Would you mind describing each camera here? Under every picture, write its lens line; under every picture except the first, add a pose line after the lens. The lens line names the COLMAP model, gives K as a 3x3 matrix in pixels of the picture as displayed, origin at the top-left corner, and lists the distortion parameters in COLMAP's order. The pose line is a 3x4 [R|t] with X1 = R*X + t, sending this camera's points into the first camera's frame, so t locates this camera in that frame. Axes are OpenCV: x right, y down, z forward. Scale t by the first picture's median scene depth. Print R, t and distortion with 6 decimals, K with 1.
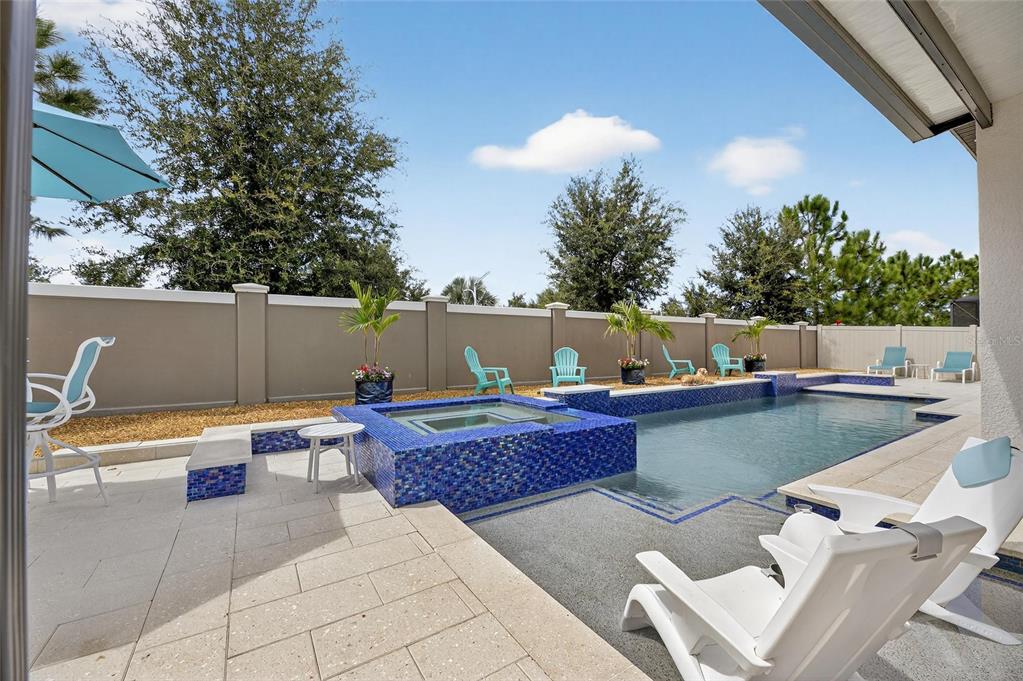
lens RADIAL K [[413.4, 0, 509.5], [0, 413.4, 342.5], [0, 0, 1]] dist [-0.001067, -0.001103]
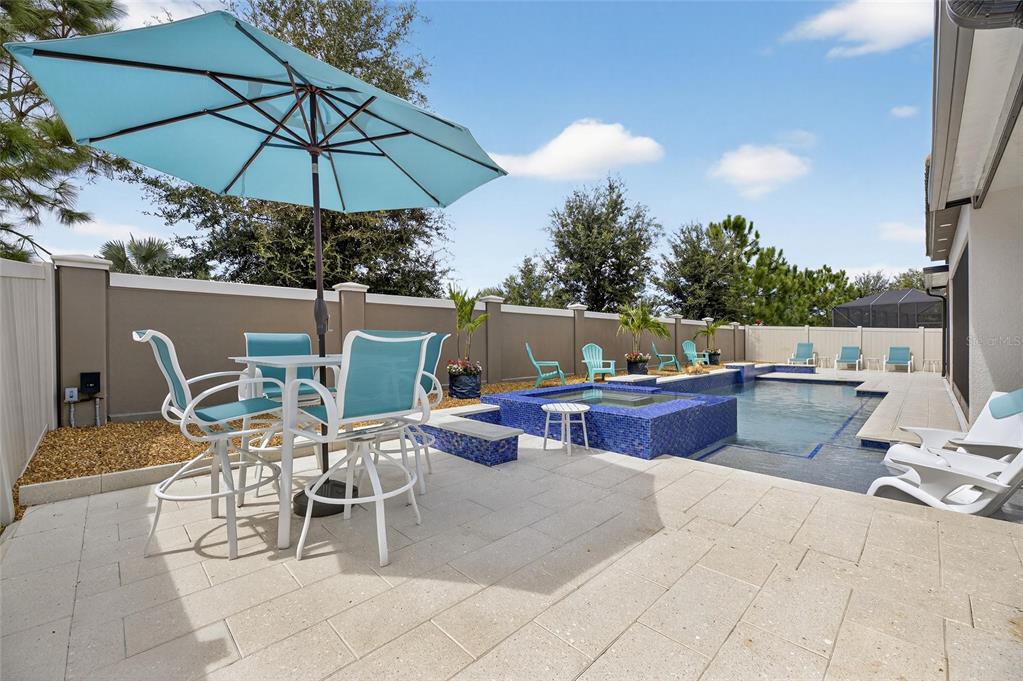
lens RADIAL K [[413.4, 0, 518.2], [0, 413.4, 341.6], [0, 0, 1]] dist [-0.001067, -0.001103]
pose [[0.977080, 0.000444, 0.212871, -0.212376], [-0.001815, 0.999979, 0.006245, -0.000436], [-0.212864, -0.006488, 0.977060, -0.053137]]
